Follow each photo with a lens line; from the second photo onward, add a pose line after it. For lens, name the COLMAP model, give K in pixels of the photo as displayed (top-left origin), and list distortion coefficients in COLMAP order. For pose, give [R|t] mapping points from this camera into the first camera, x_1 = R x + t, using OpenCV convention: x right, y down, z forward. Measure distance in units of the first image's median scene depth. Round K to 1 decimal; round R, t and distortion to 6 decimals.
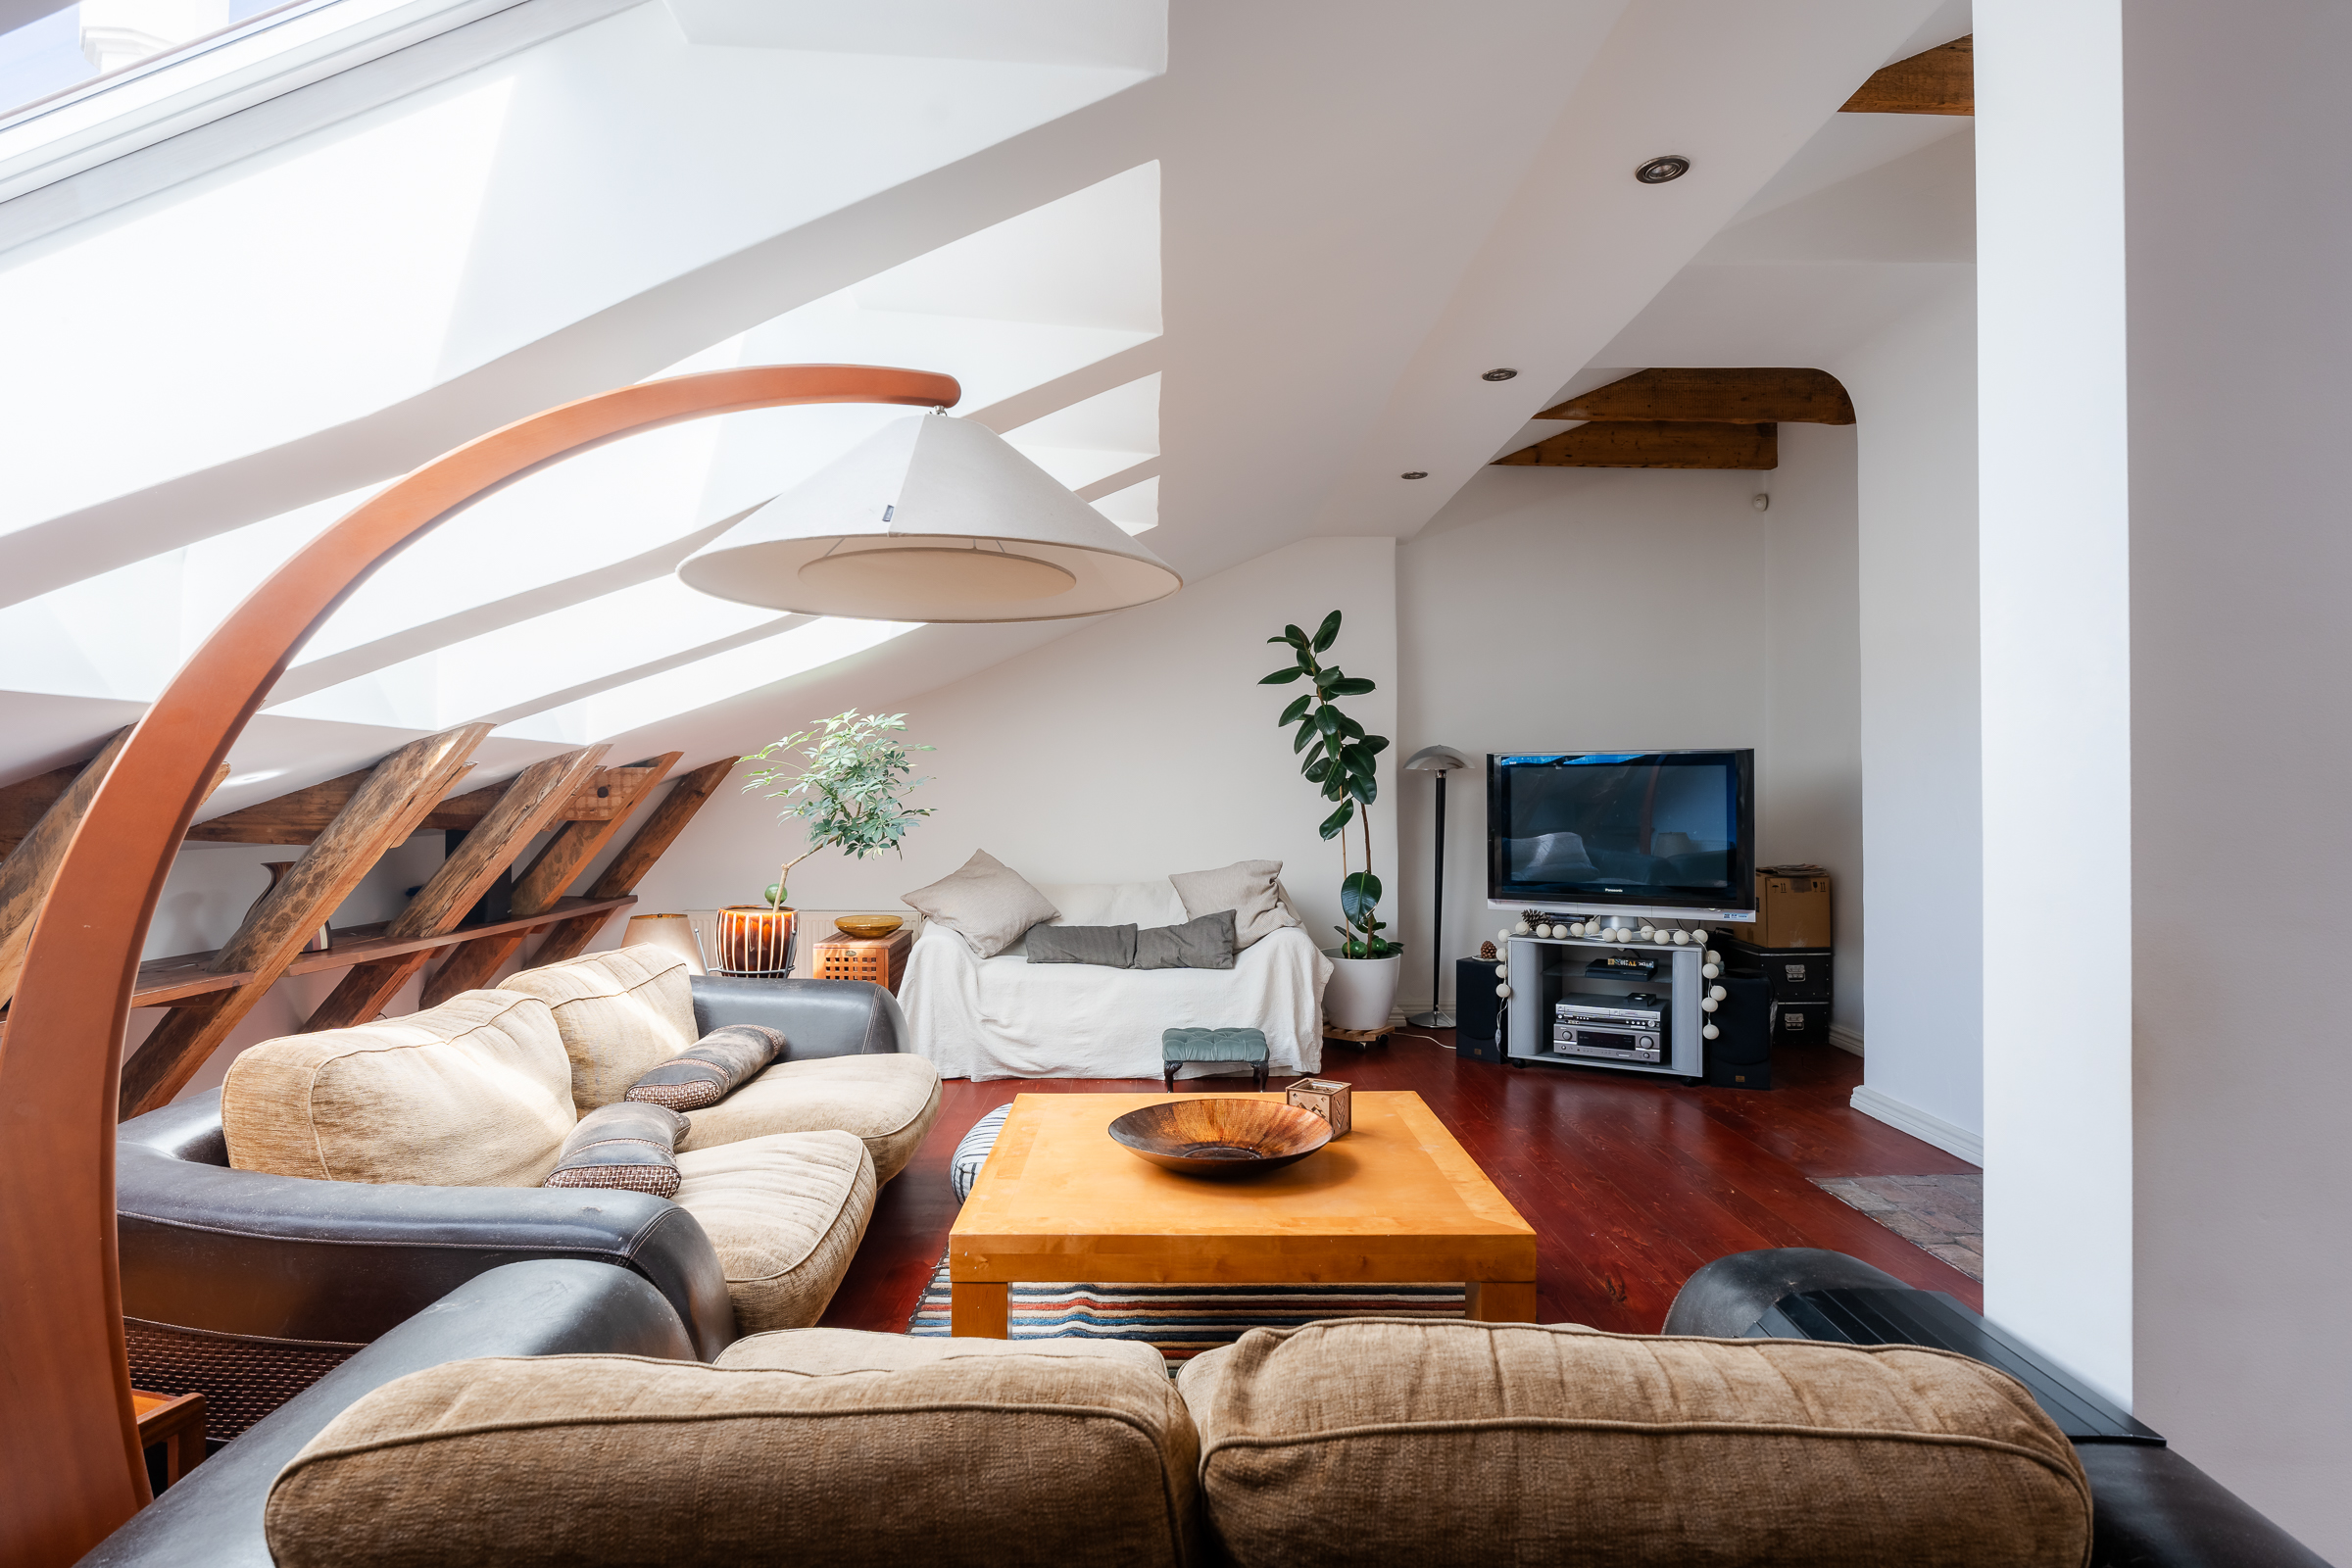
lens RADIAL K [[1245.5, 0, 1172.8], [0, 1245.5, 773.4], [0, 0, 1]] dist [-0.016066, 0.008631]
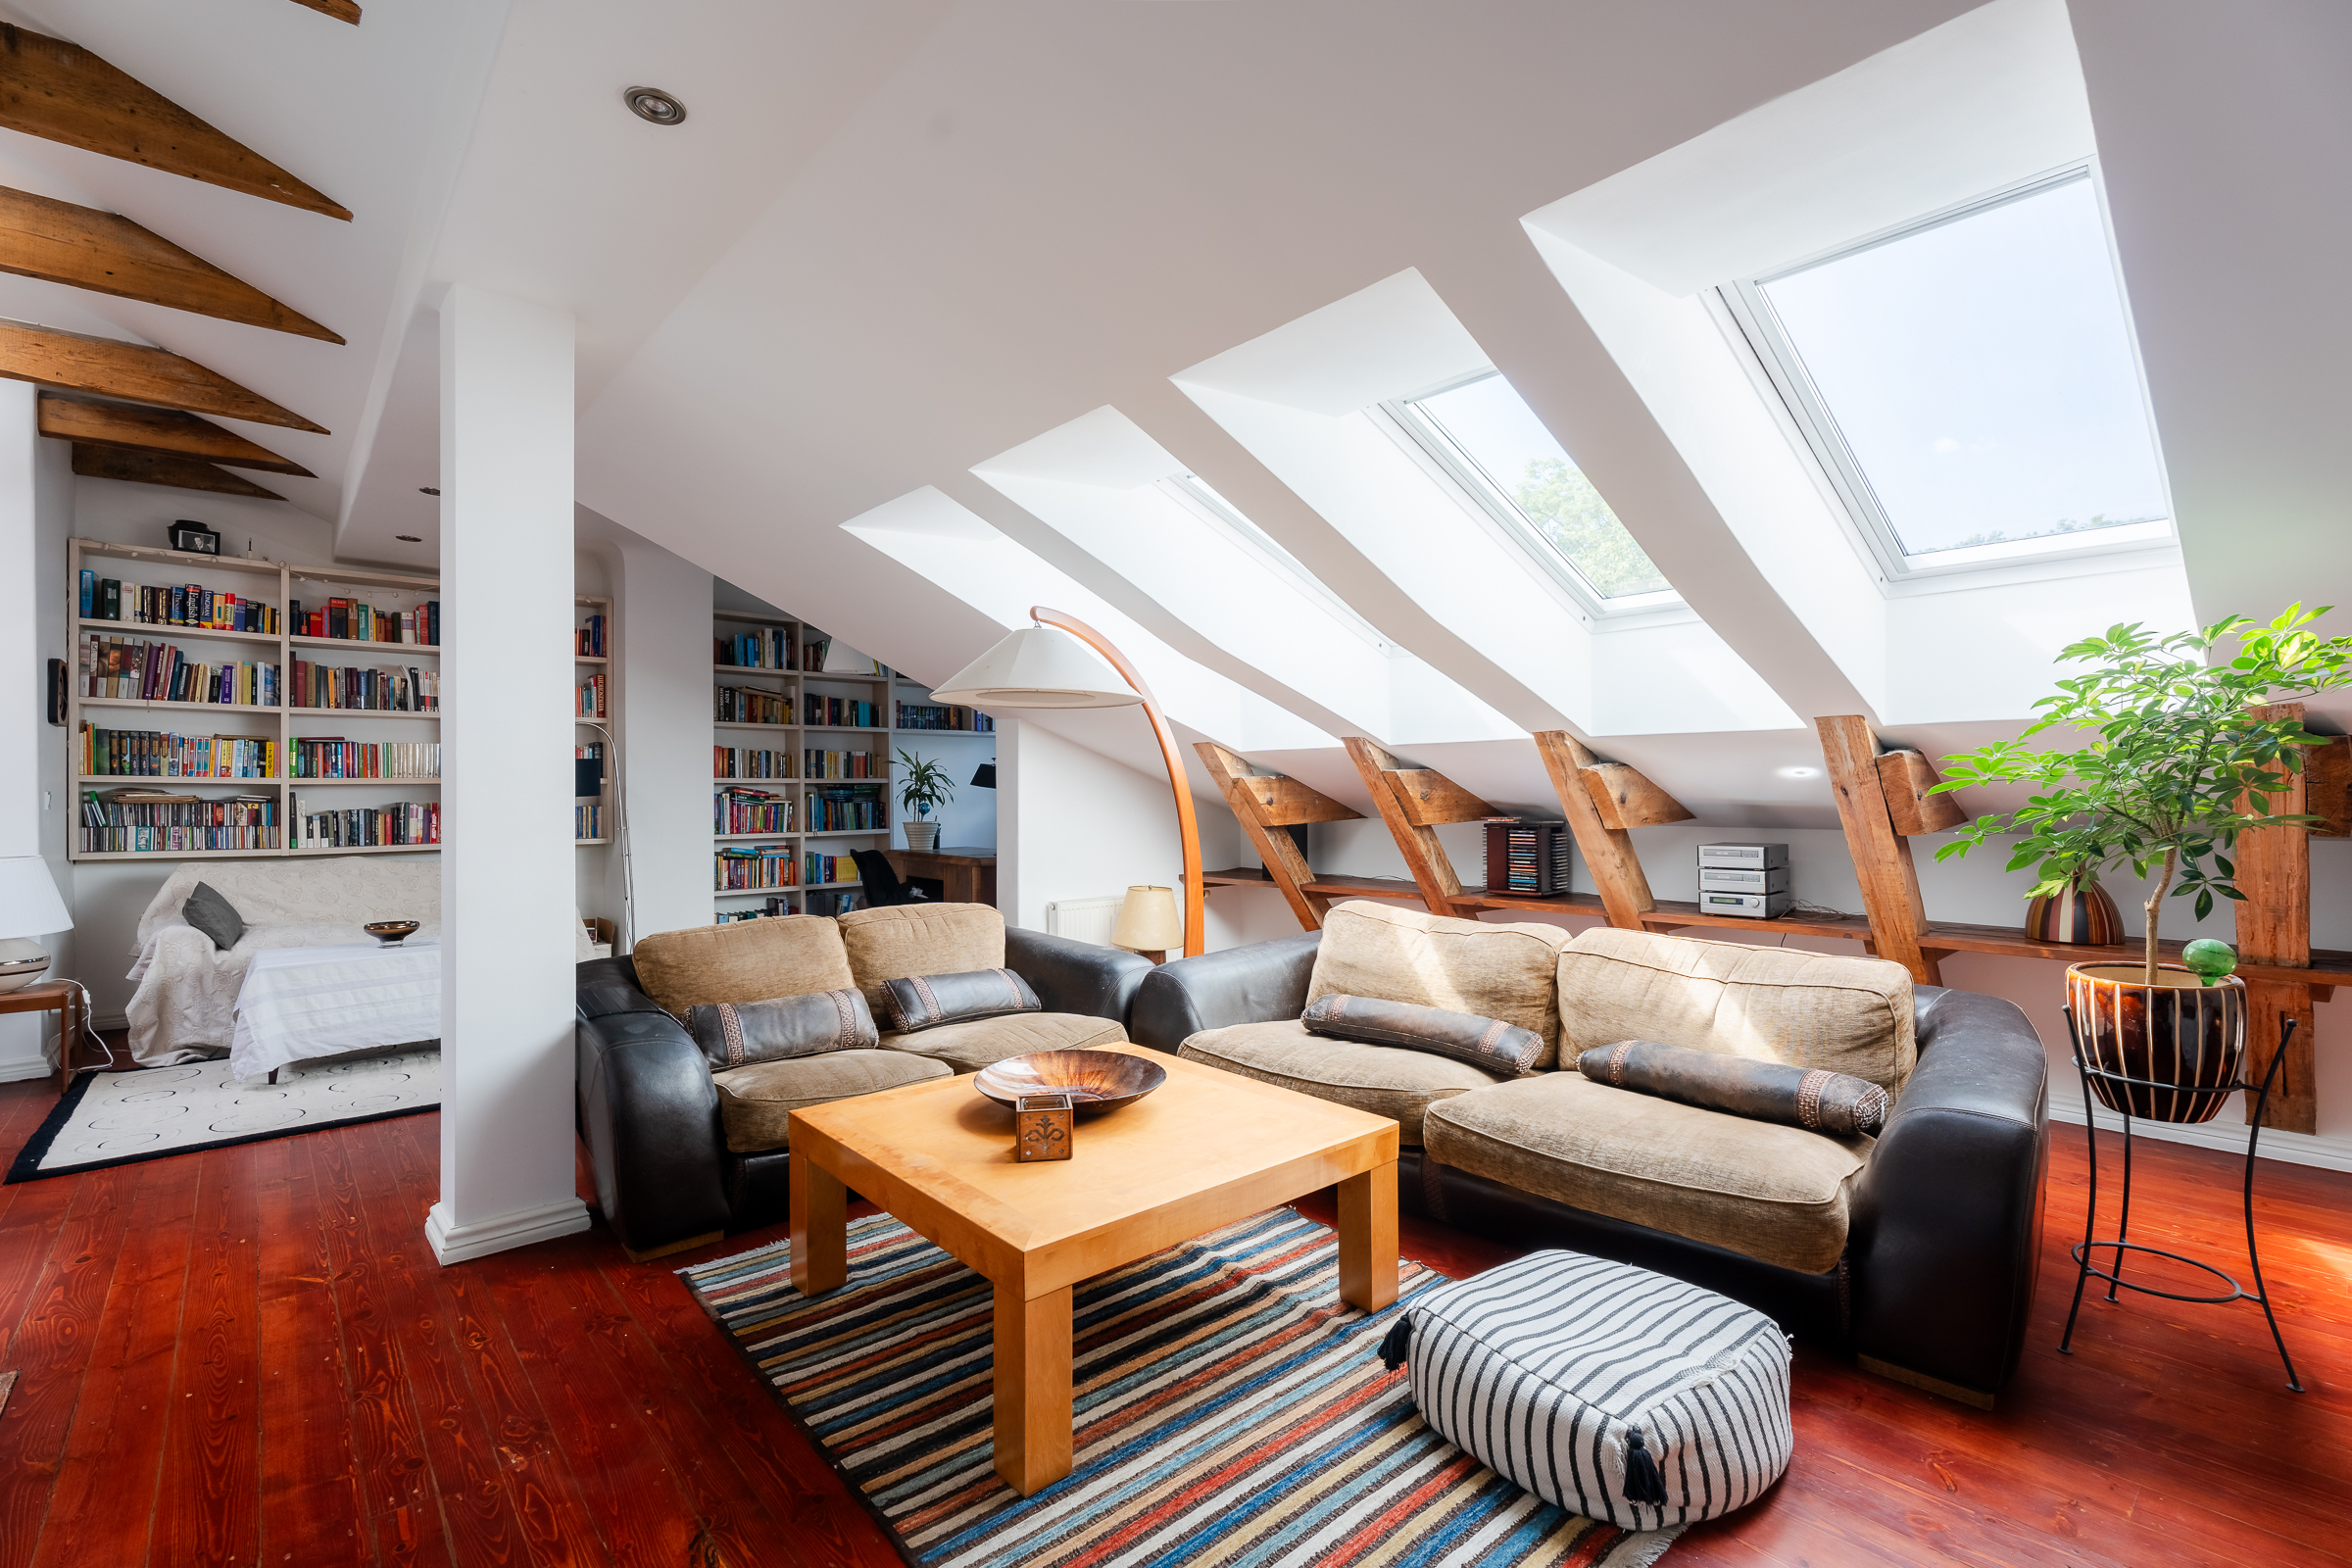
lens RADIAL K [[1047.6, 0, 1177.7], [0, 1047.6, 783.2], [0, 0, 1]] dist [0.005046, -0.002237]
pose [[-0.758789, 0.001194, -0.651336, 0.304465], [0.015881, 0.999735, -0.016668, 0.014659], [0.651143, -0.022991, -0.758607, 0.917651]]
